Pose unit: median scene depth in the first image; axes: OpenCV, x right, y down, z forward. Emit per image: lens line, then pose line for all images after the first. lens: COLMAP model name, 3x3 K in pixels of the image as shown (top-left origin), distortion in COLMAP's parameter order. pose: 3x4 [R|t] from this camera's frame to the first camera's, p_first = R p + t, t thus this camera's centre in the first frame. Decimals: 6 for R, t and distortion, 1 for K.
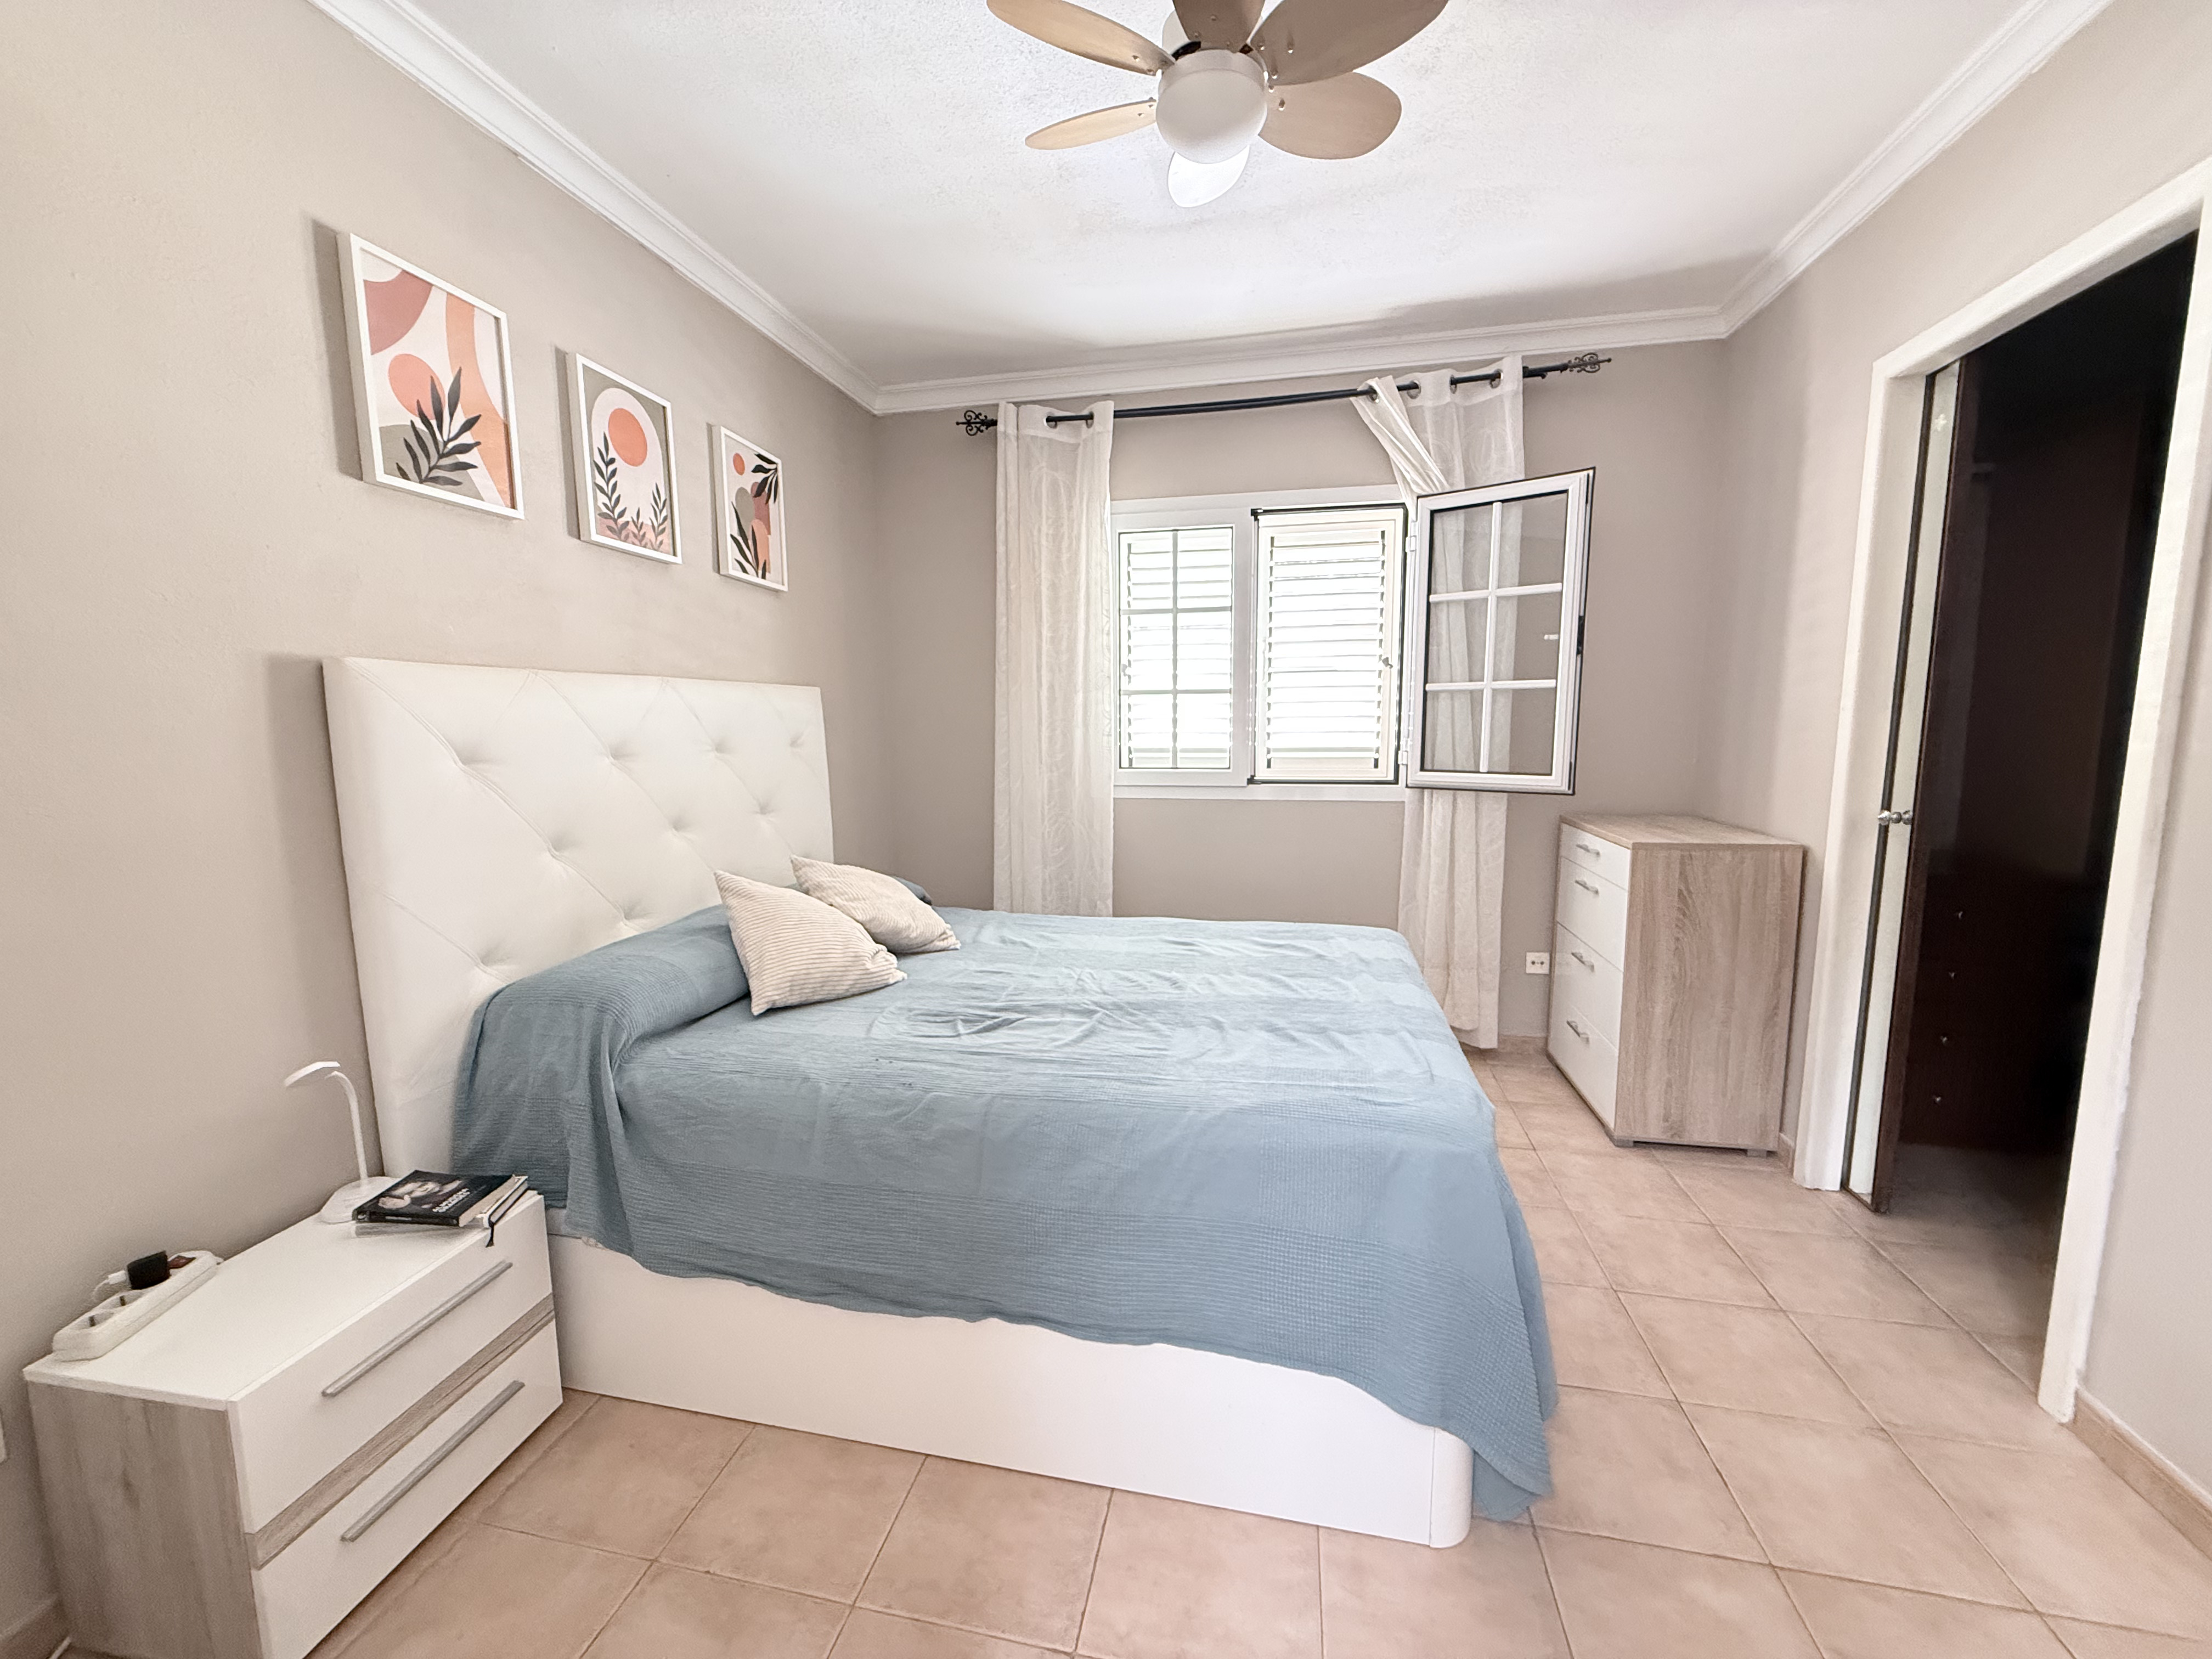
lens RADIAL K [[878.2, 0, 1112.5], [0, 878.2, 830.1], [0, 0, 1]] dist [0.004167, 0.000531]
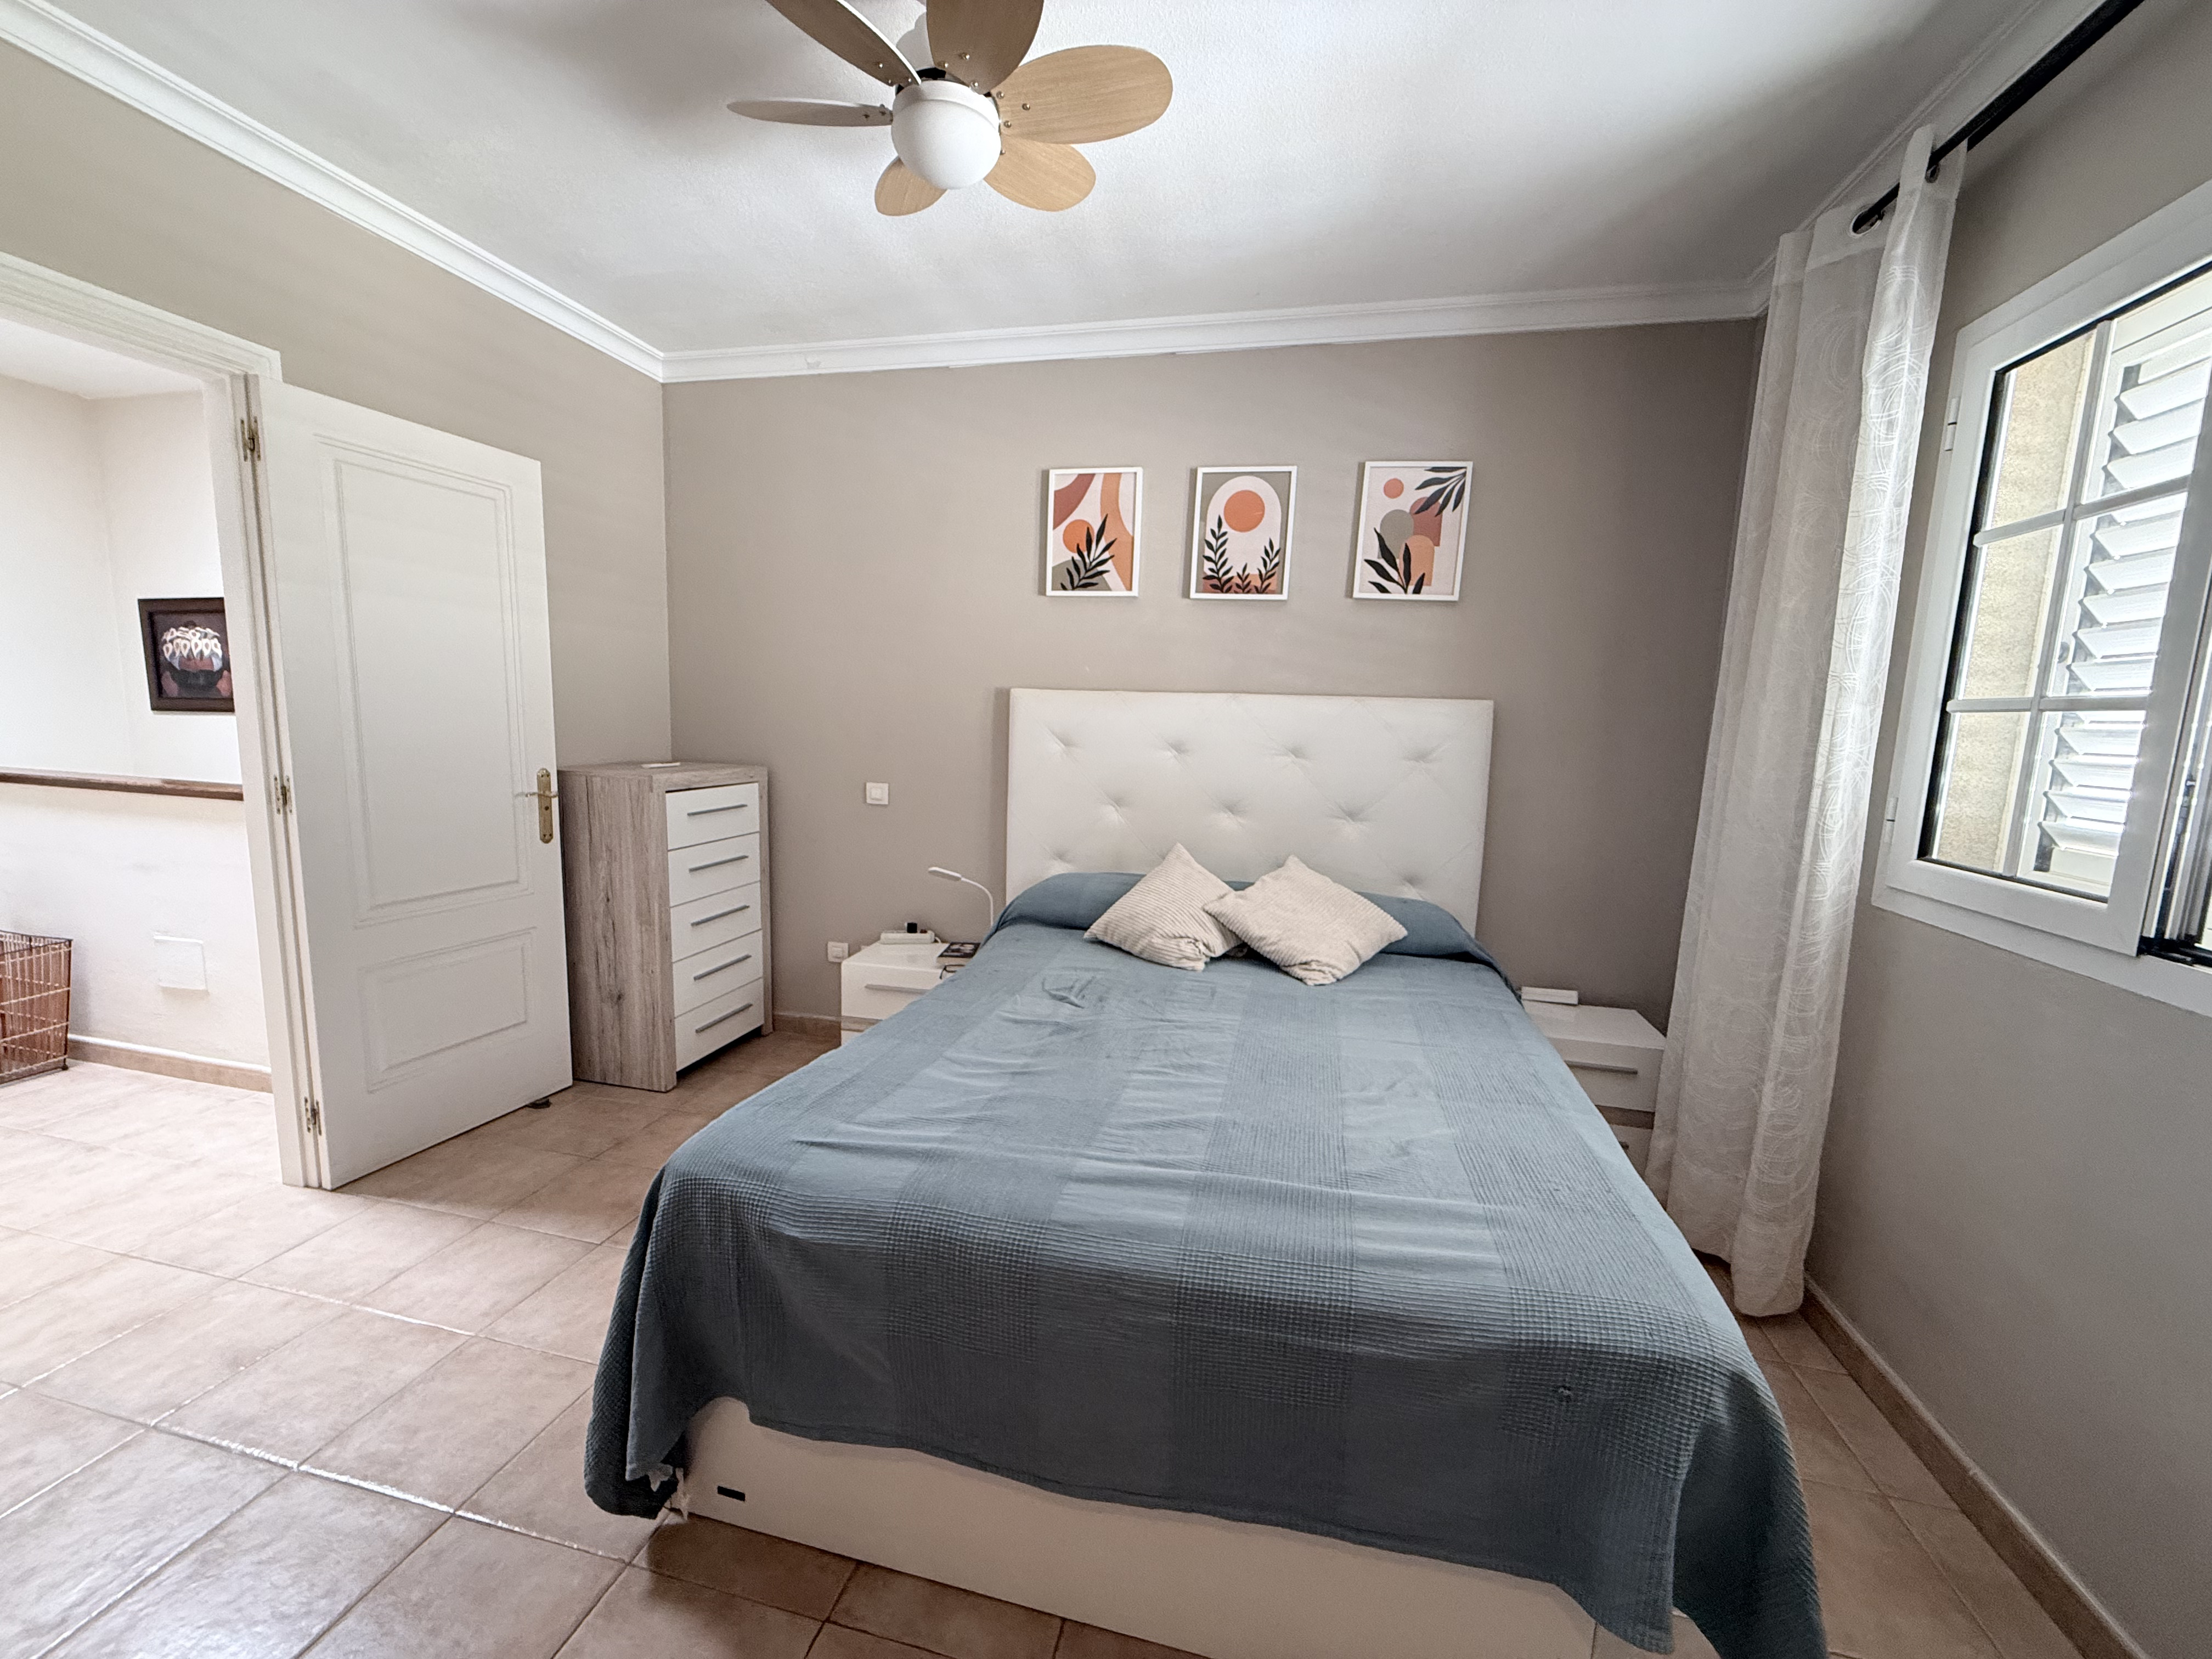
lens RADIAL K [[878.2, 0, 1115.1], [0, 878.2, 827.4], [0, 0, 1]] dist [0.004167, 0.000531]
pose [[-0.017386, 0.136952, -0.990425, 0.683573], [-0.157216, 0.977878, 0.137977, -0.114900], [0.987411, 0.158110, 0.004529, 0.739978]]
